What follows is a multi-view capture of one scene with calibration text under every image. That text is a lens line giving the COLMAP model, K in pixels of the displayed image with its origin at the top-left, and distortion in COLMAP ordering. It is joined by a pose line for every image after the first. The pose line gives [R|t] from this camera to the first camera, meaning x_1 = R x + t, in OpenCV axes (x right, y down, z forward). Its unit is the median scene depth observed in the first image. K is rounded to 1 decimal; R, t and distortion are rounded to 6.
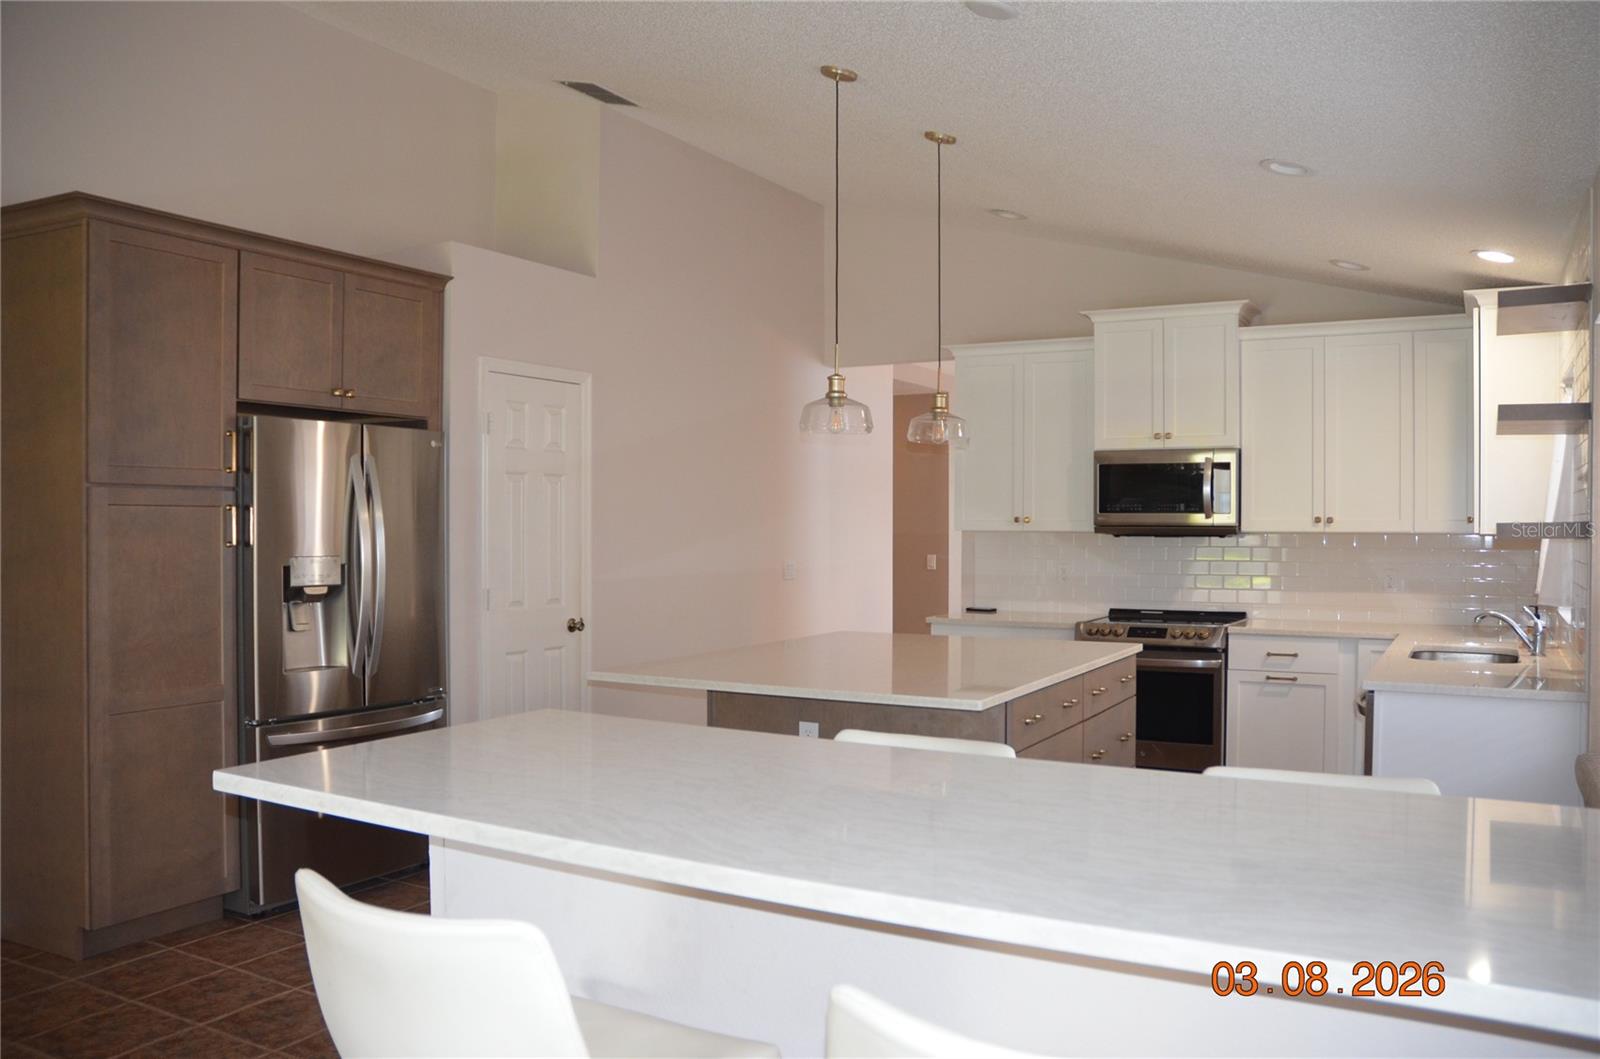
lens RADIAL K [[1251.2, 0, 811.7], [0, 1251.2, 531.4], [0, 0, 1]] dist [-0.157686, 0.138306]
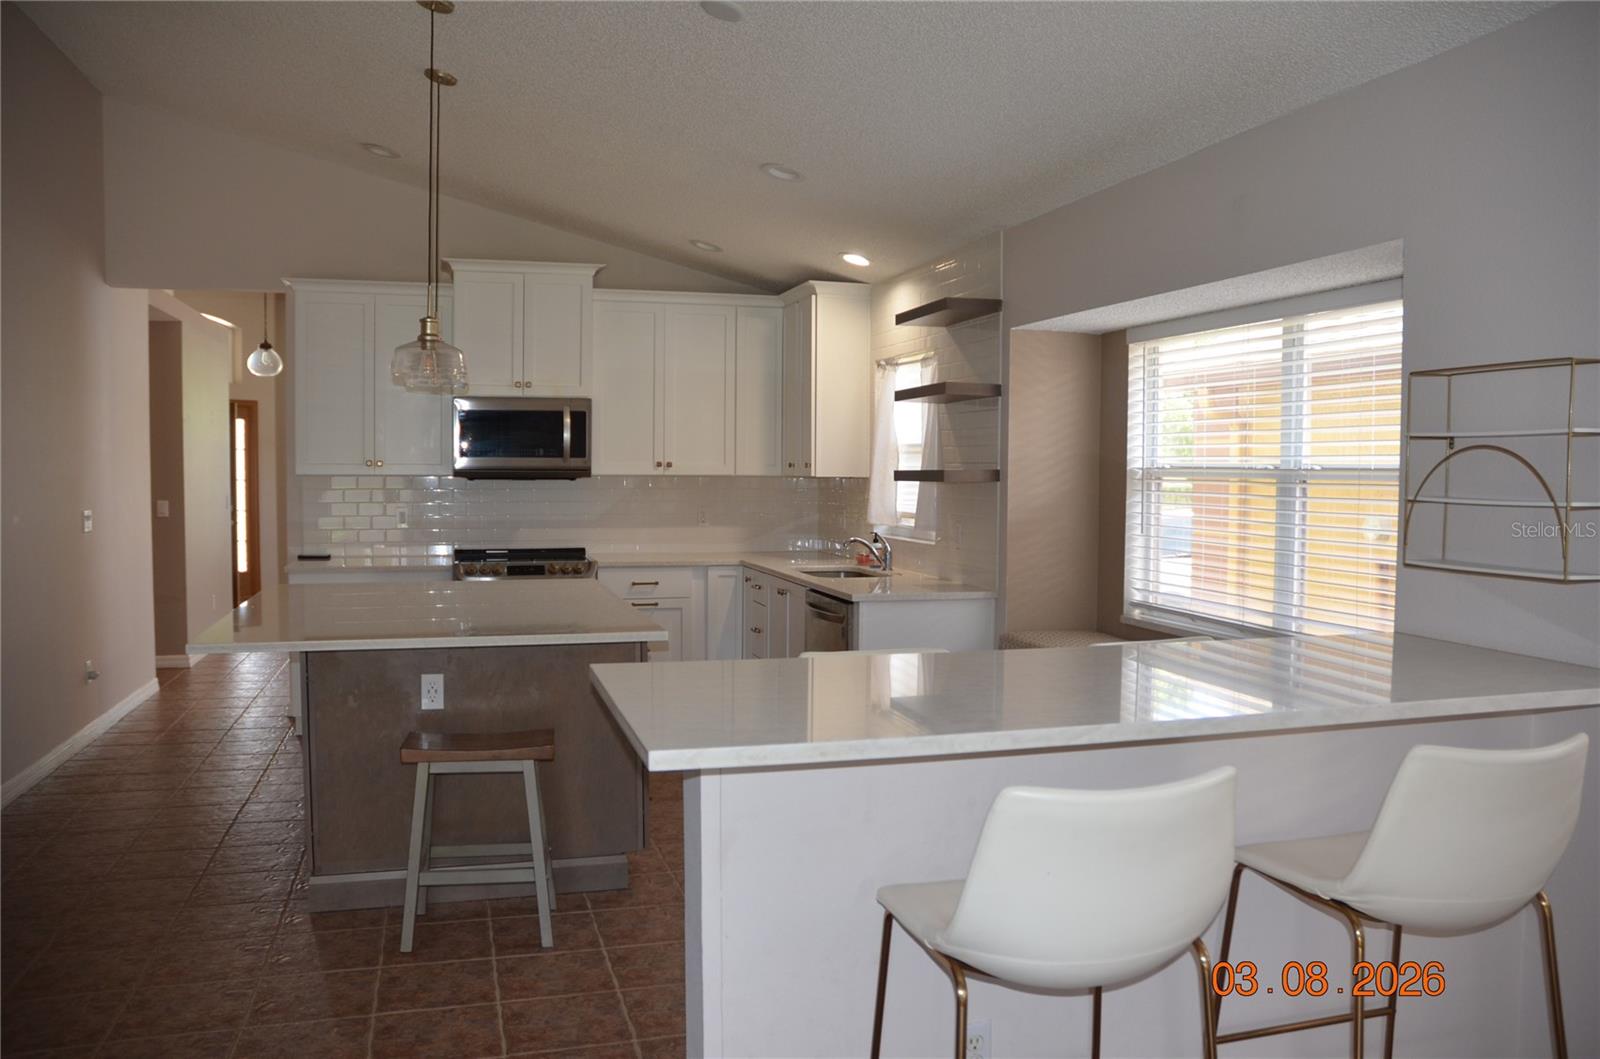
lens RADIAL K [[1251.2, 0, 824.0], [0, 1251.2, 527.3], [0, 0, 1]] dist [-0.157686, 0.138306]
pose [[0.697835, -0.032508, 0.715520, -0.412769], [-0.000745, 0.998936, 0.046112, -0.005858], [-0.716258, -0.032712, 0.697068, 0.098284]]
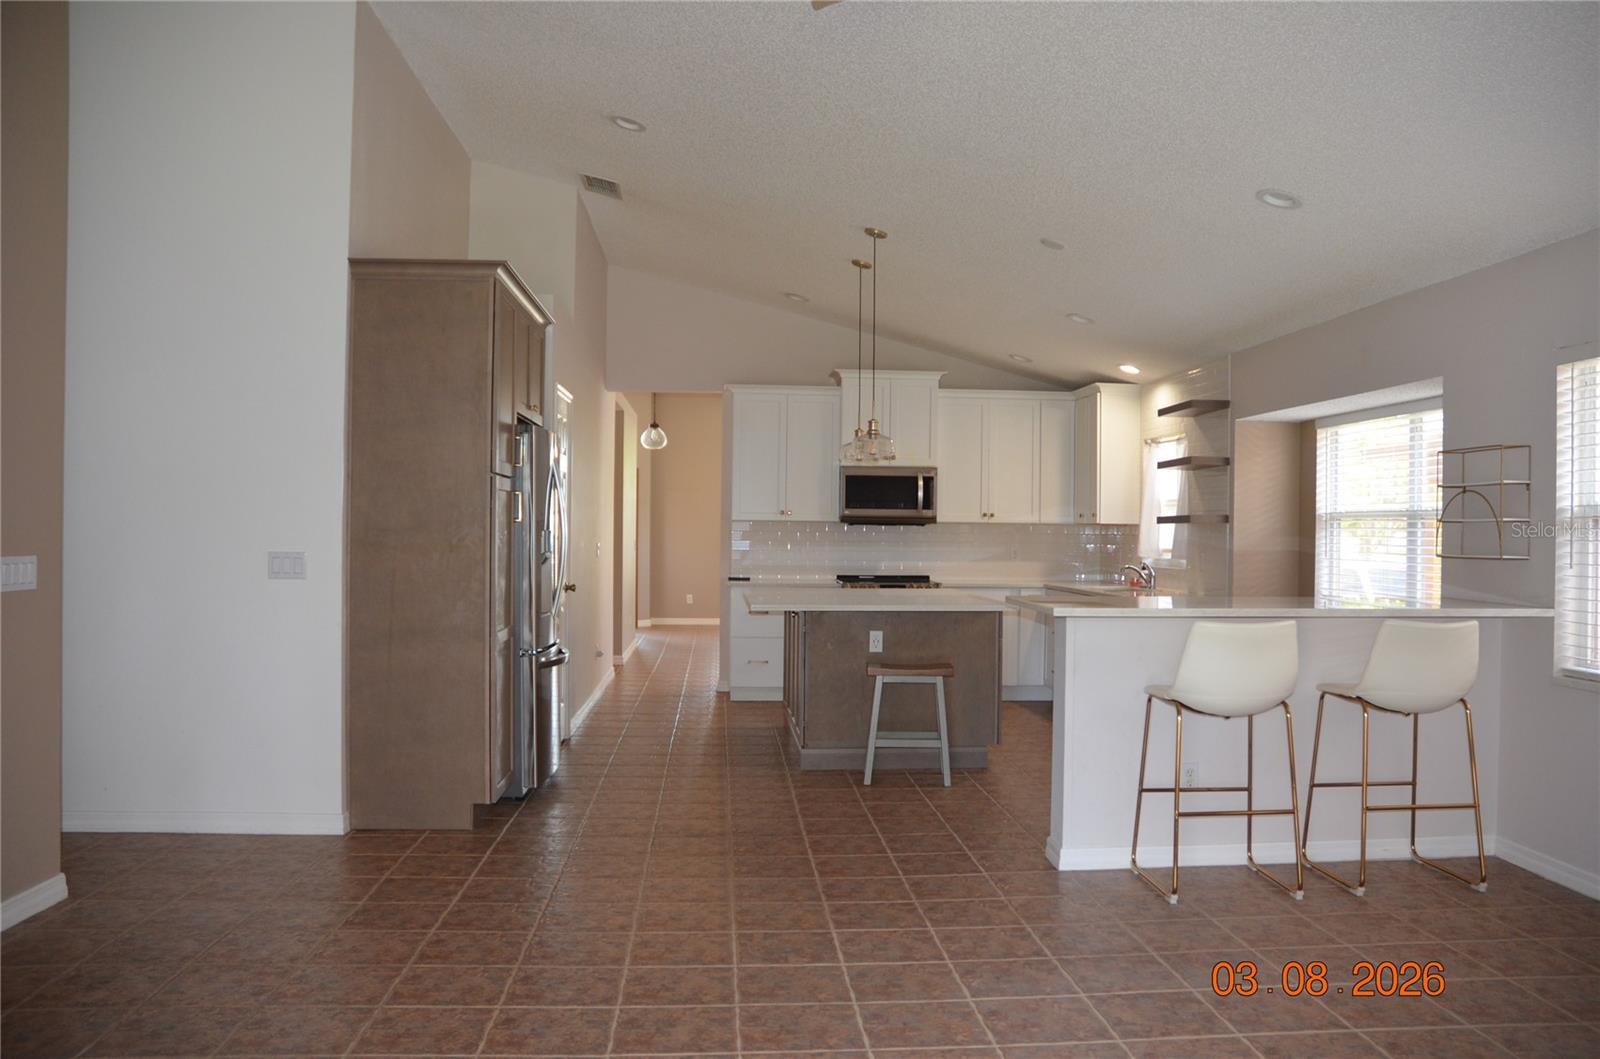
lens RADIAL K [[1251.2, 0, 818.8], [0, 1251.2, 521.3], [0, 0, 1]] dist [-0.157686, 0.138306]
pose [[0.834824, 0.010467, 0.550418, -0.853787], [-0.005120, 0.999924, -0.011249, 0.023651], [-0.550493, 0.006573, 0.834814, -0.297010]]
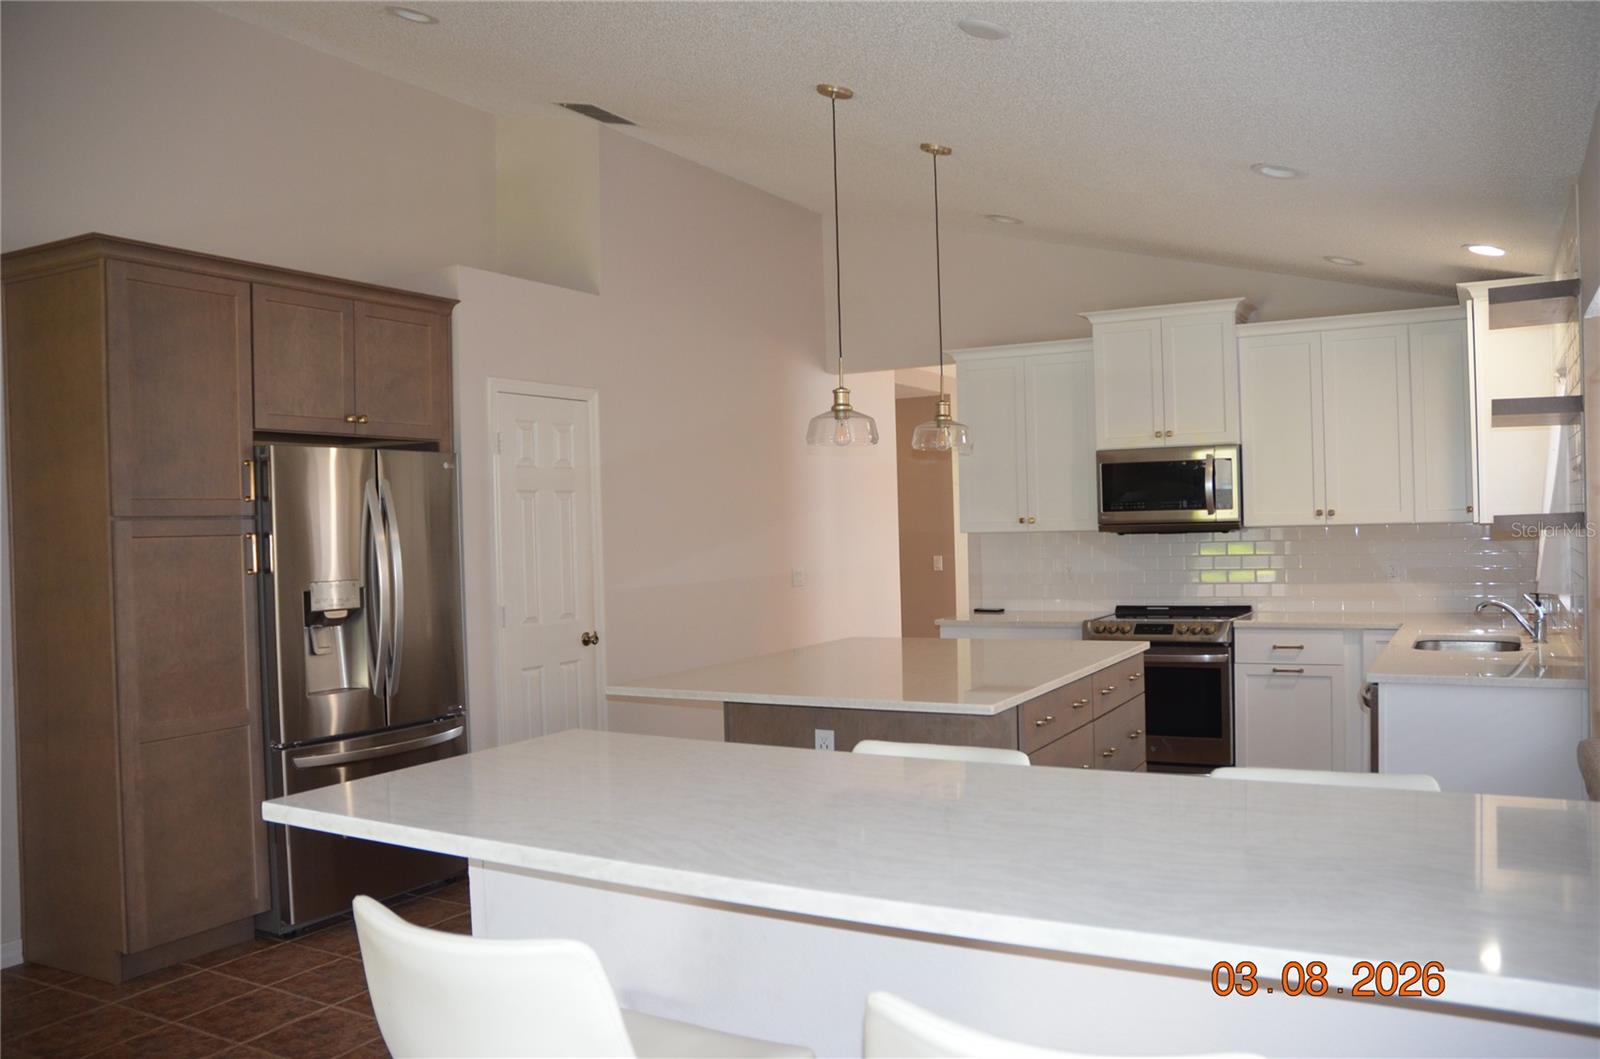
lens RADIAL K [[1251.2, 0, 811.0], [0, 1251.2, 531.7], [0, 0, 1]] dist [-0.157686, 0.138306]
pose [[0.999553, -0.029665, -0.003823, -0.003987], [0.029665, 0.999560, -0.000288, -0.007867], [0.003830, 0.000175, 0.999993, -0.016860]]
